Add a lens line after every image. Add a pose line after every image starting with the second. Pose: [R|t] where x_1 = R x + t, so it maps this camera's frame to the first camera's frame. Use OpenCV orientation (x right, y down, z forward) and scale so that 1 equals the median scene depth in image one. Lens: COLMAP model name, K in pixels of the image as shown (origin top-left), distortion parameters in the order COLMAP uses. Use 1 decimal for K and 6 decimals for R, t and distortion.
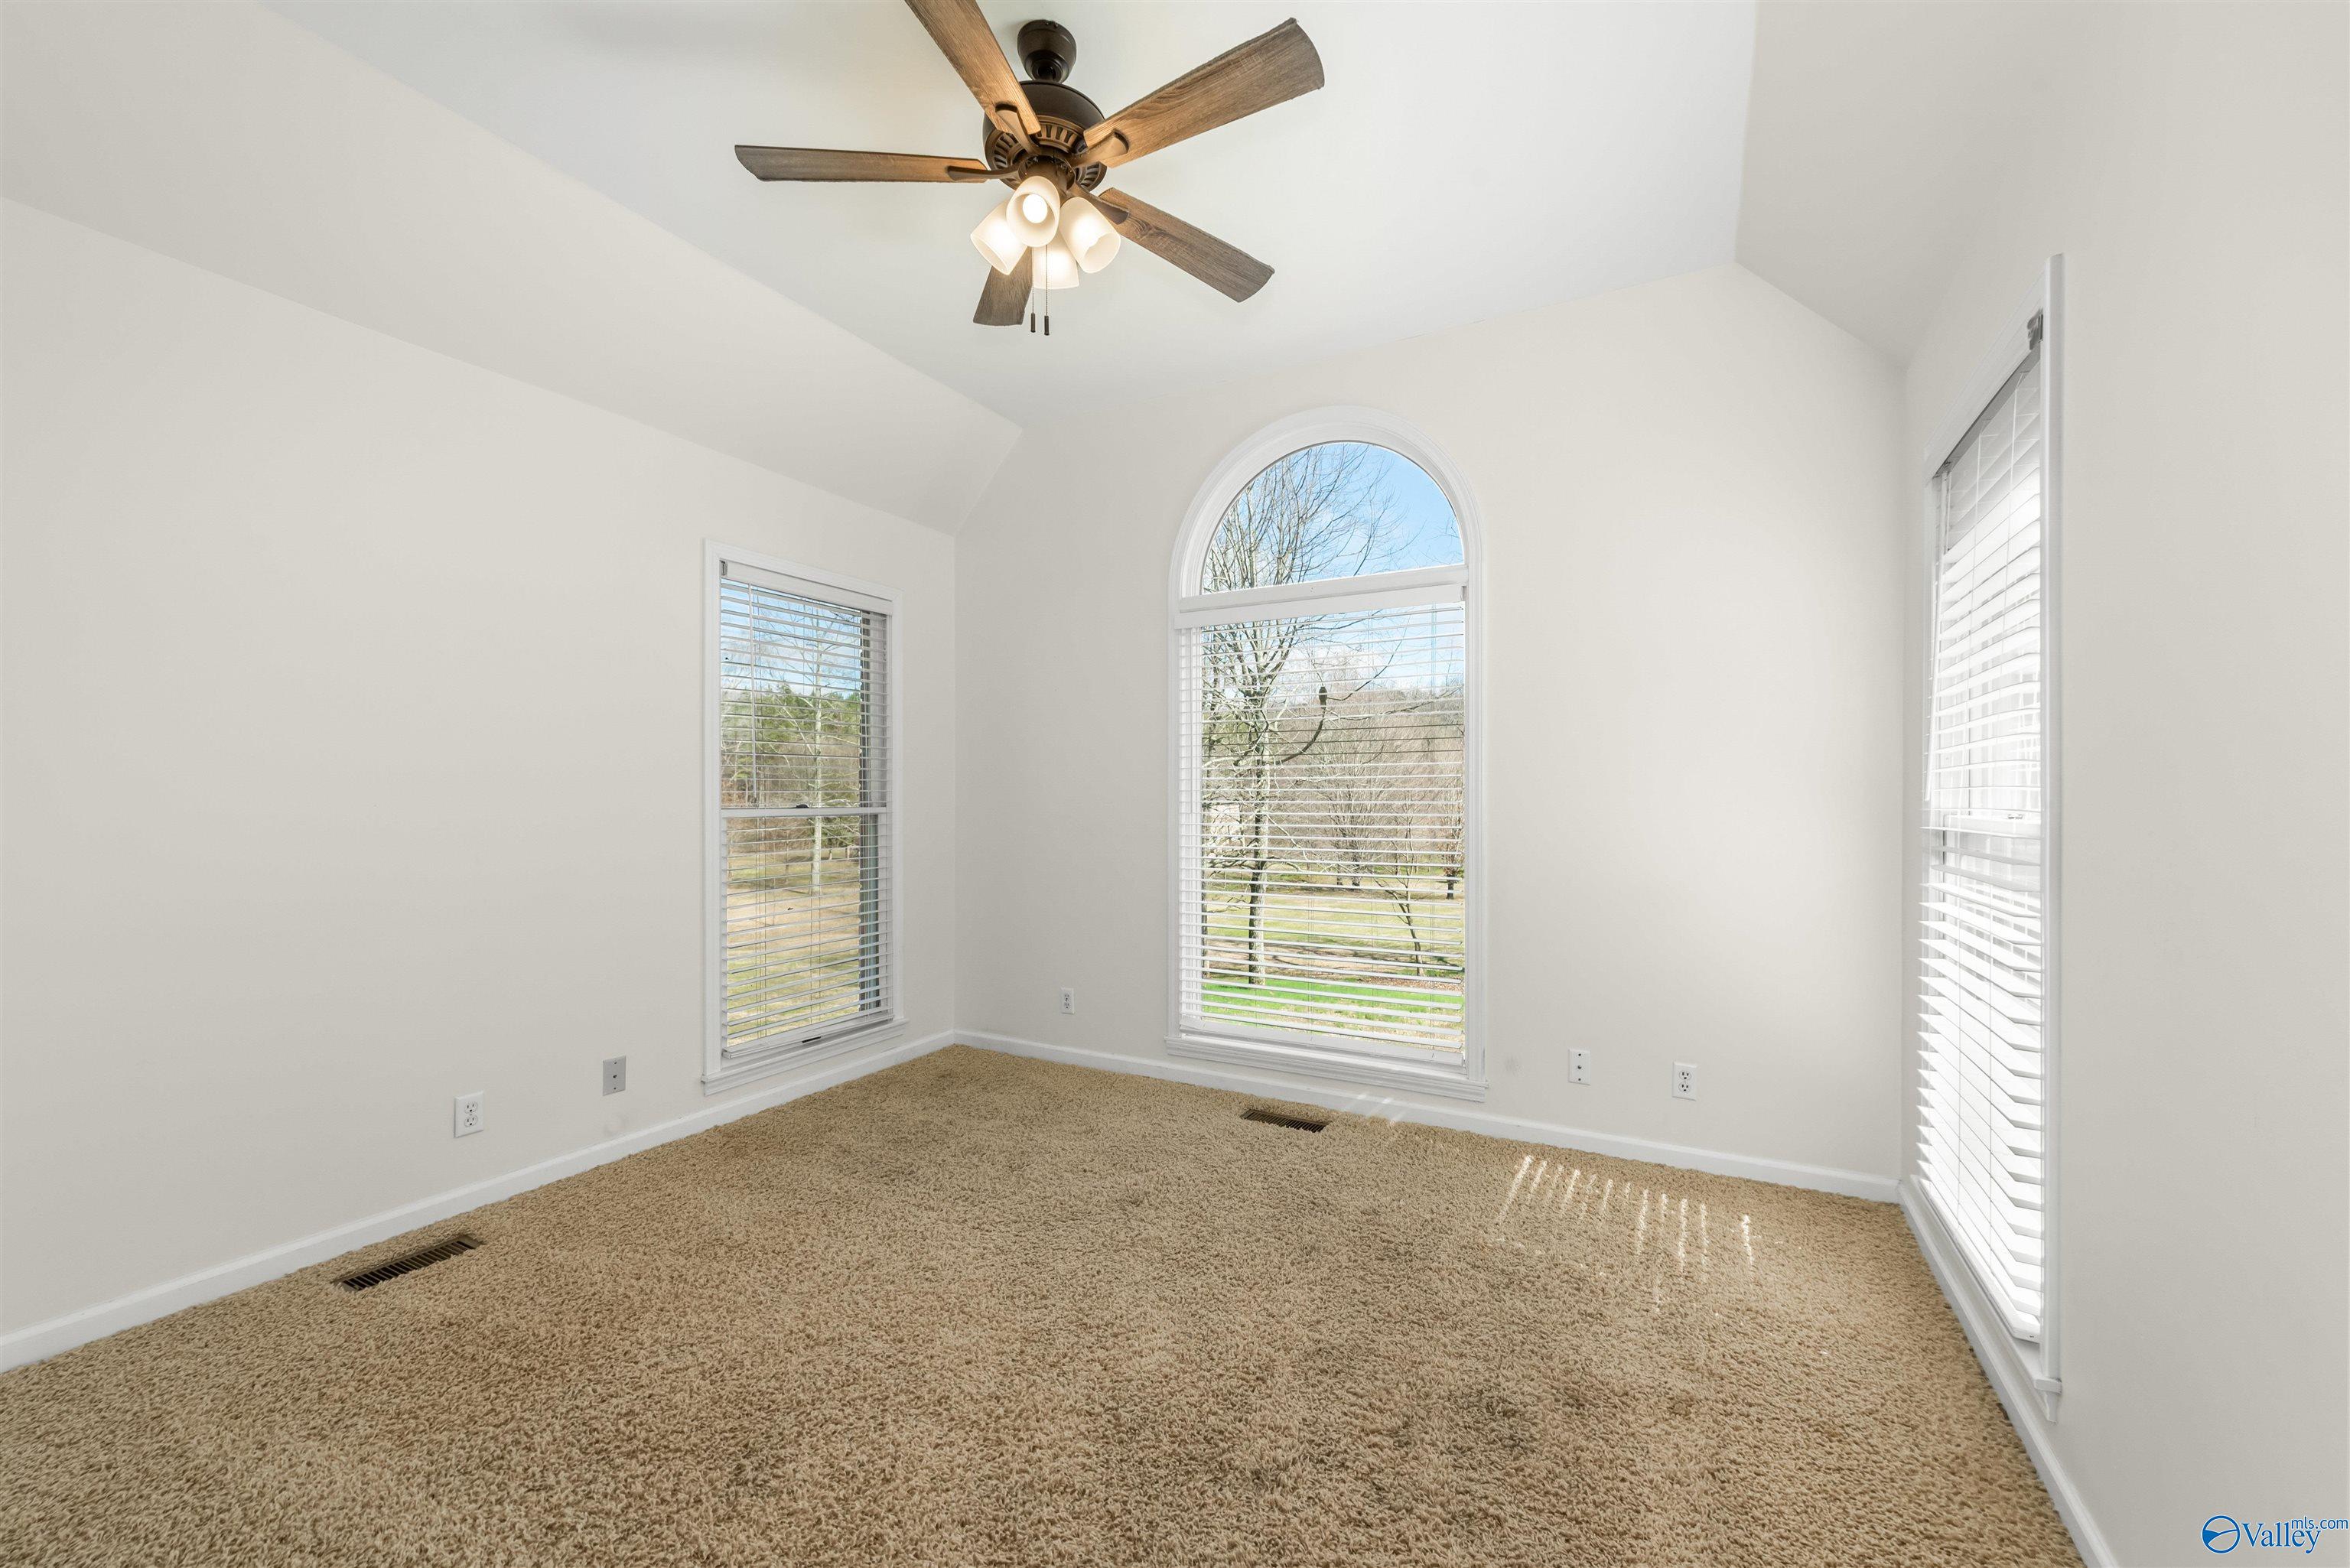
lens RADIAL K [[911.6, 0, 1200.1], [0, 911.6, 791.9], [0, 0, 1]] dist [0.006280, -0.000285]
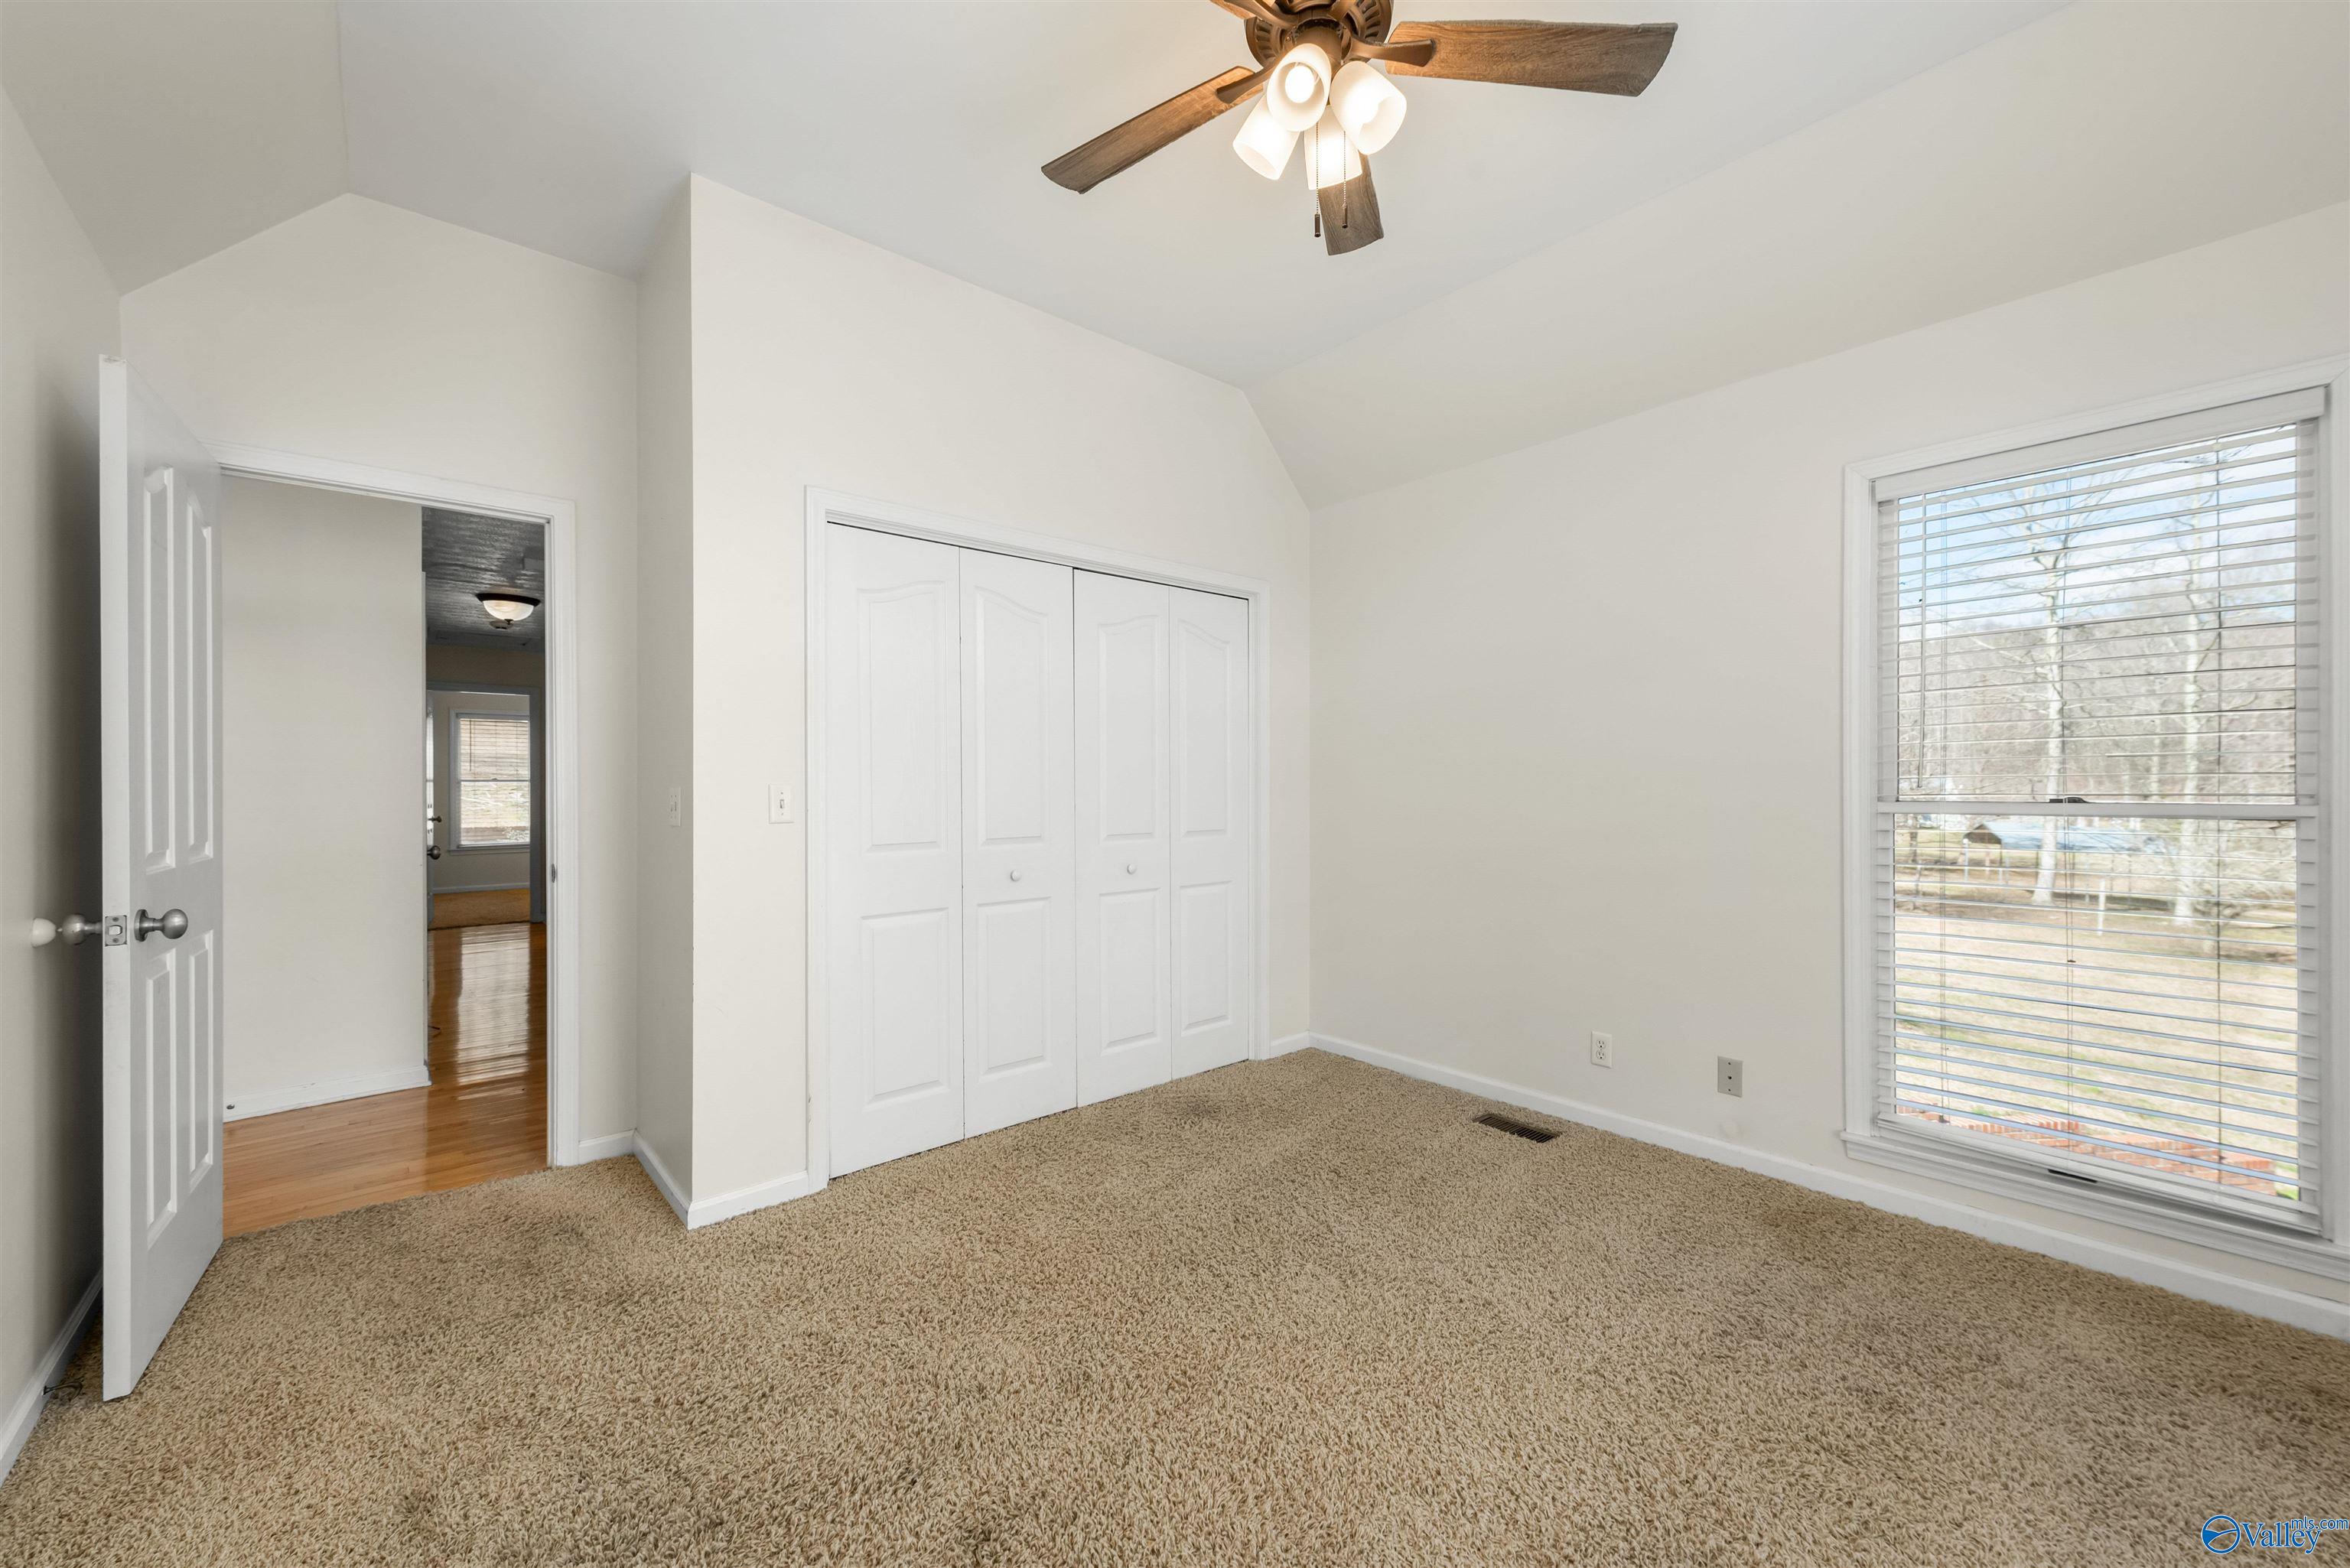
lens RADIAL K [[927.6, 0, 1186.6], [0, 927.6, 778.3], [0, 0, 1]] dist [0.002404, 0.000090]
pose [[-0.364429, -0.001921, -0.931229, 0.472131], [0.011430, 0.999913, -0.006535, -0.000205], [0.931161, -0.013025, -0.364376, 0.838897]]
